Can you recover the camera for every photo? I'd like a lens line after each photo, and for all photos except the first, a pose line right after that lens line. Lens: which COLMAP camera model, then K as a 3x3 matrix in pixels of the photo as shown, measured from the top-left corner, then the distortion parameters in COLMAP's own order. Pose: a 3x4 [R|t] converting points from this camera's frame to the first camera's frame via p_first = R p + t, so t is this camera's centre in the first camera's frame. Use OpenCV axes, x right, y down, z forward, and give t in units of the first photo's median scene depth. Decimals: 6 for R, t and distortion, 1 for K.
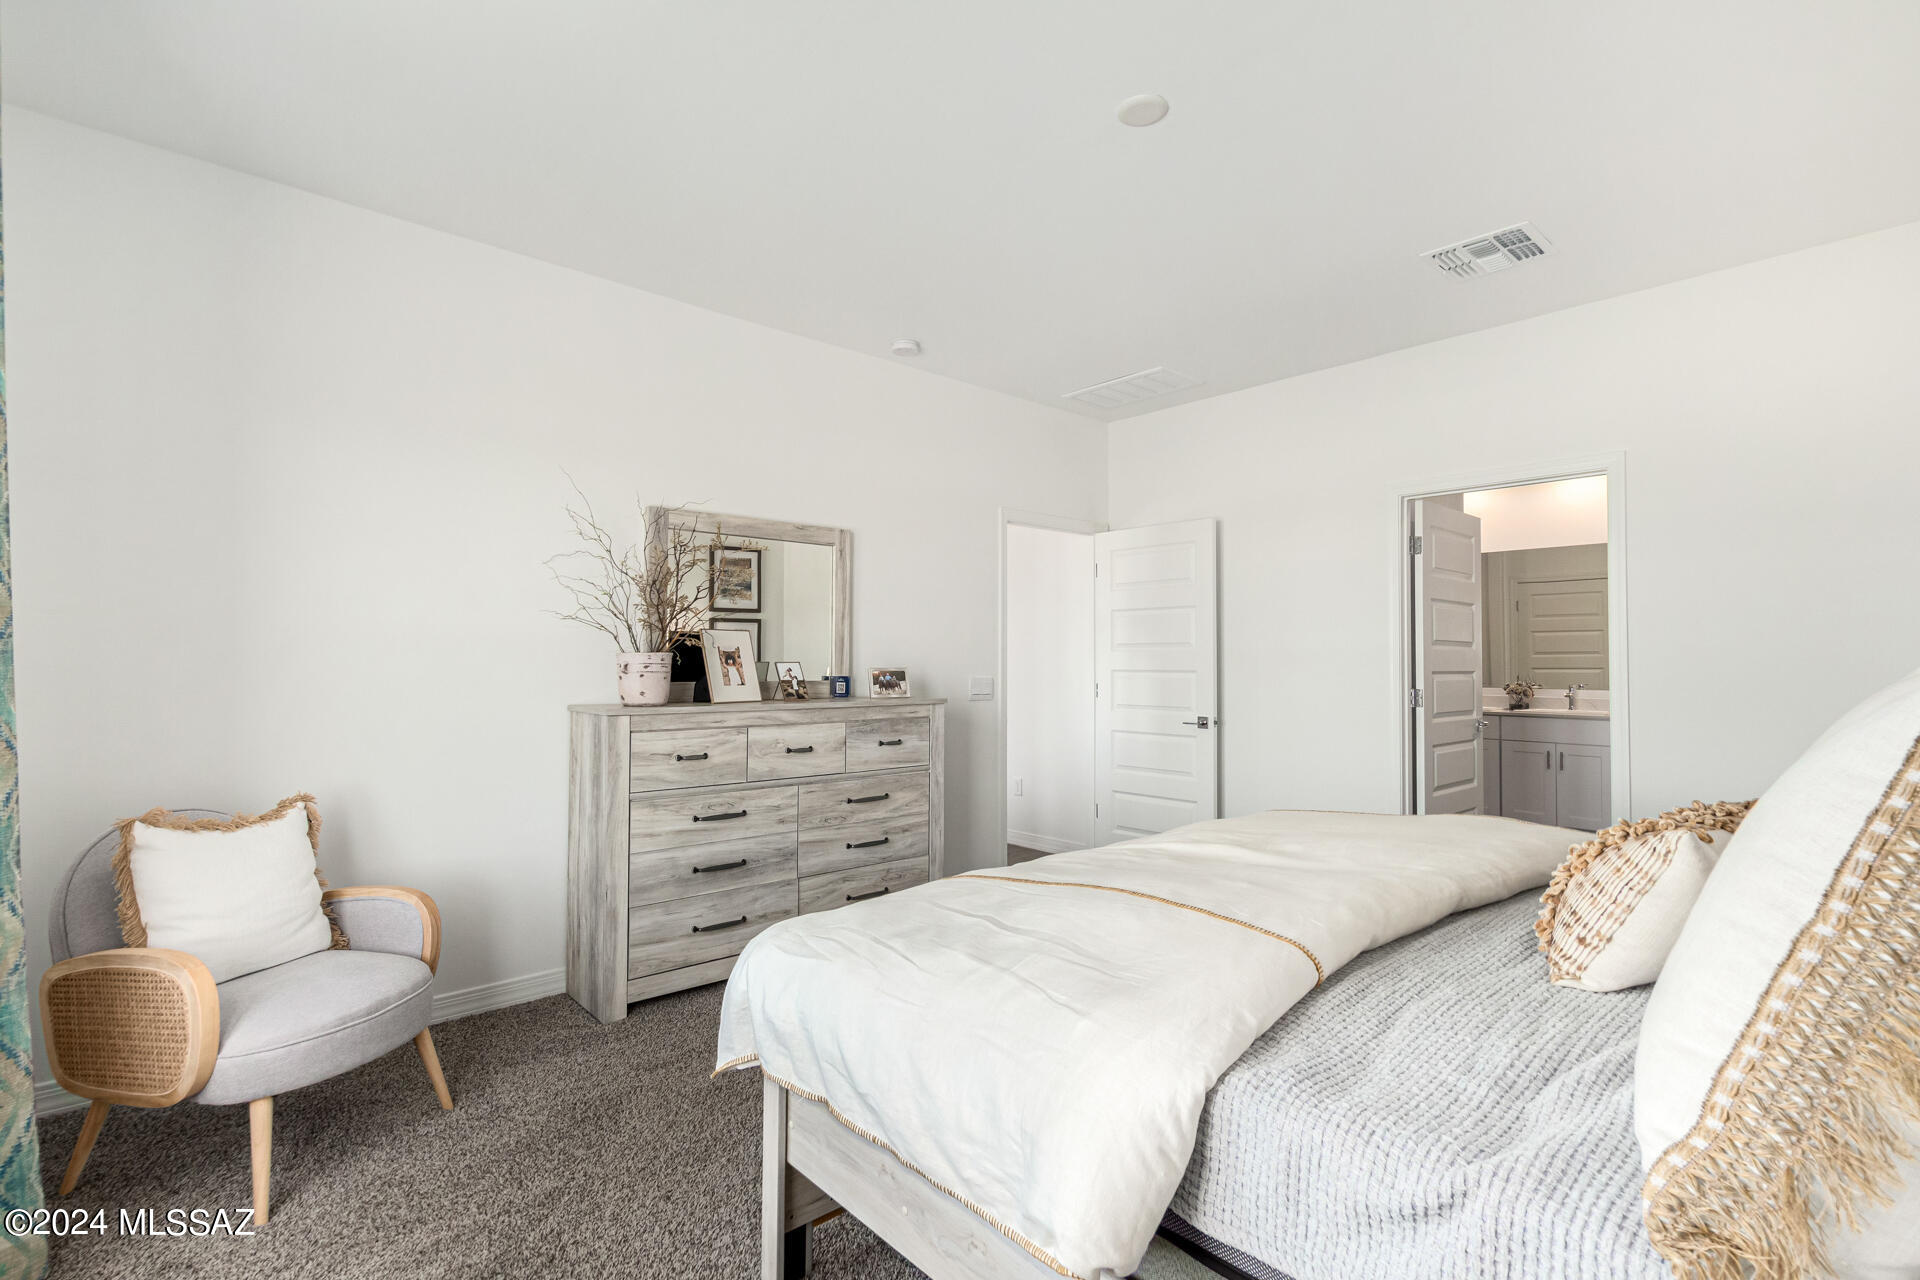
lens RADIAL K [[887.7, 0, 954.4], [0, 887.7, 646.5], [0, 0, 1]] dist [0.003065, -0.000084]
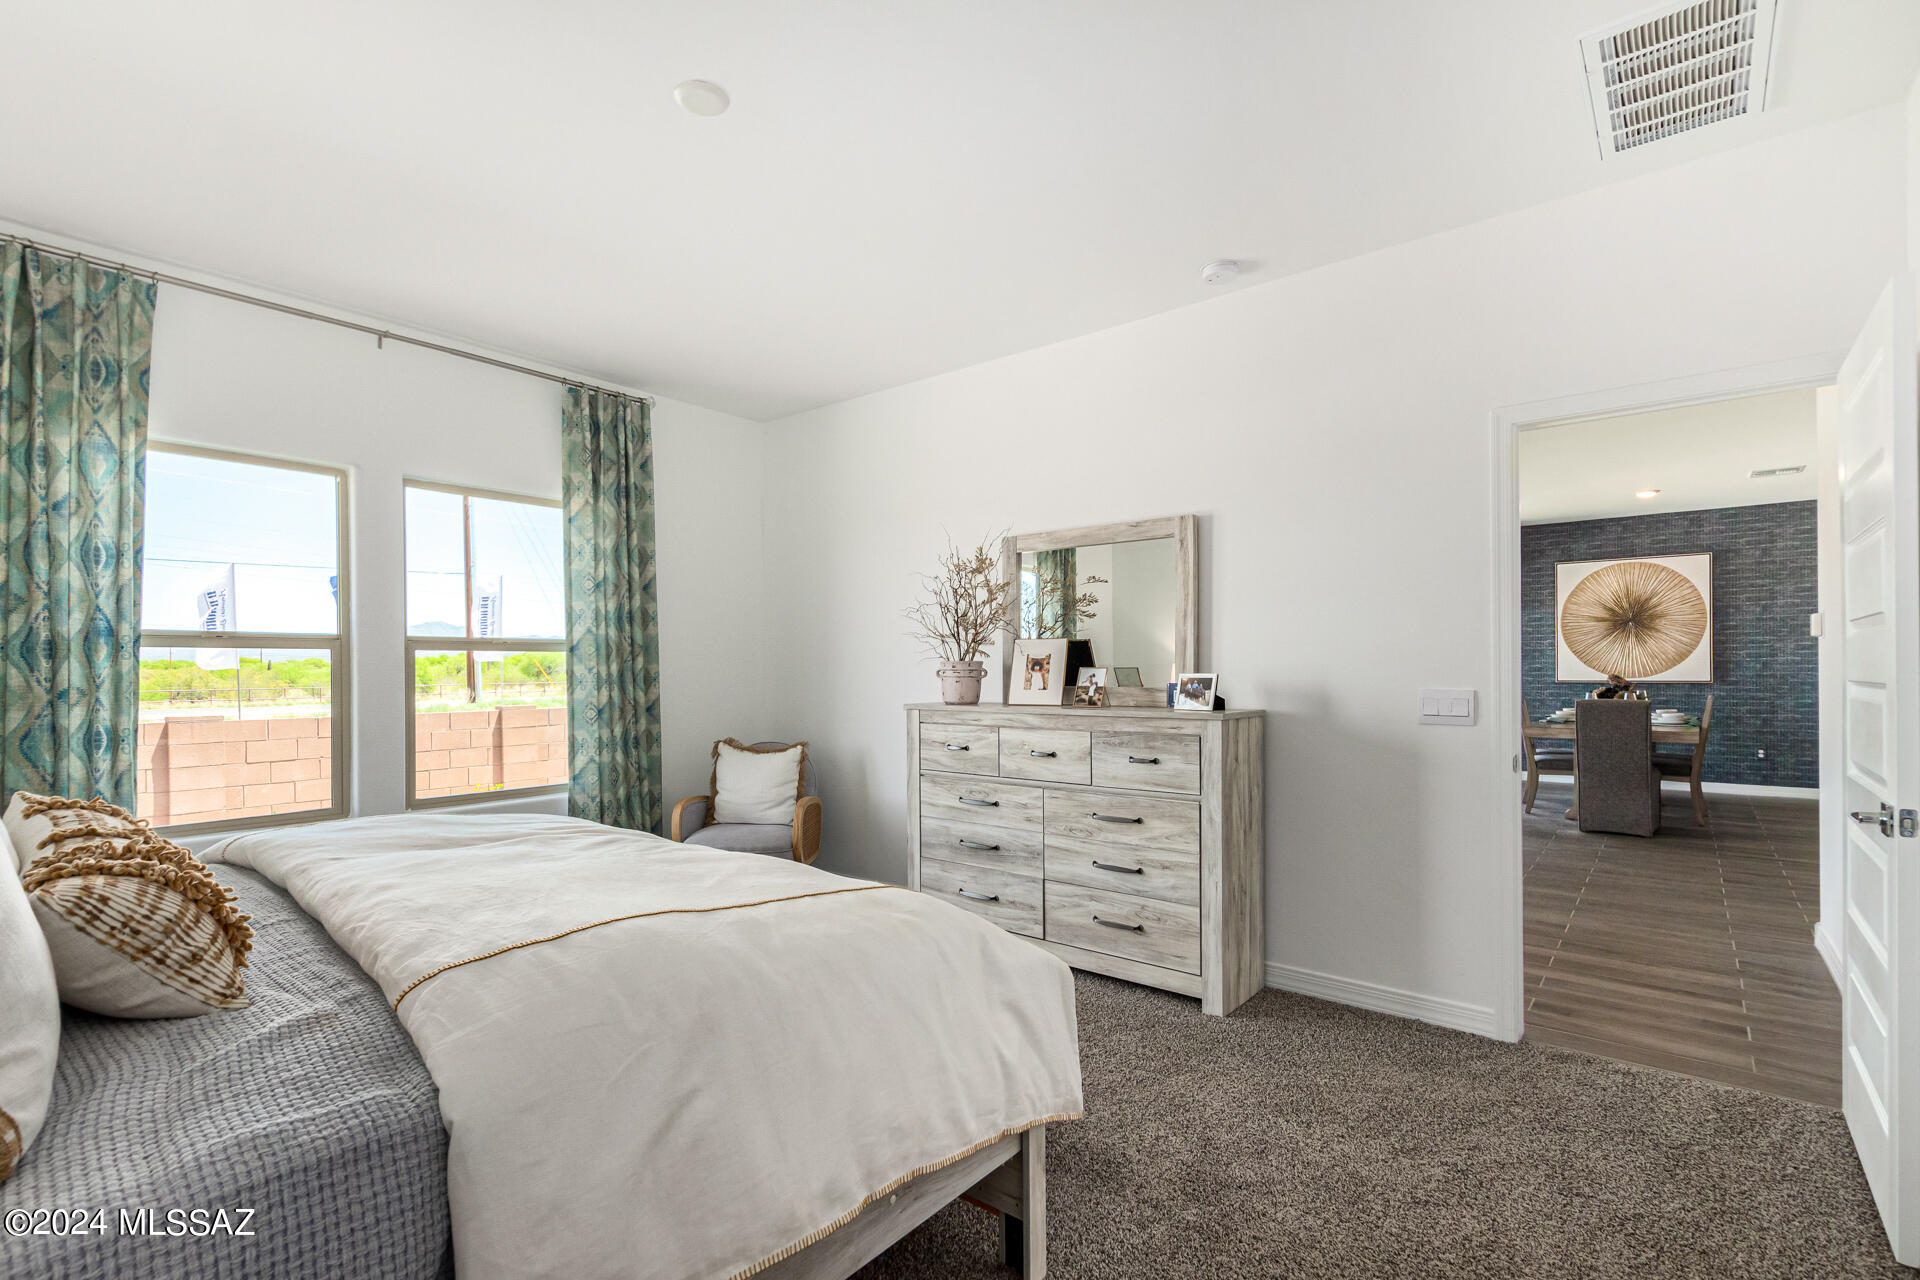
lens RADIAL K [[887.7, 0, 954.4], [0, 887.7, 646.5], [0, 0, 1]] dist [0.003065, -0.000084]
pose [[0.150791, -0.024434, -0.988264, 0.807278], [0.027921, 0.999401, -0.020449, 0.010170], [0.988171, -0.024510, 0.151383, 0.730355]]
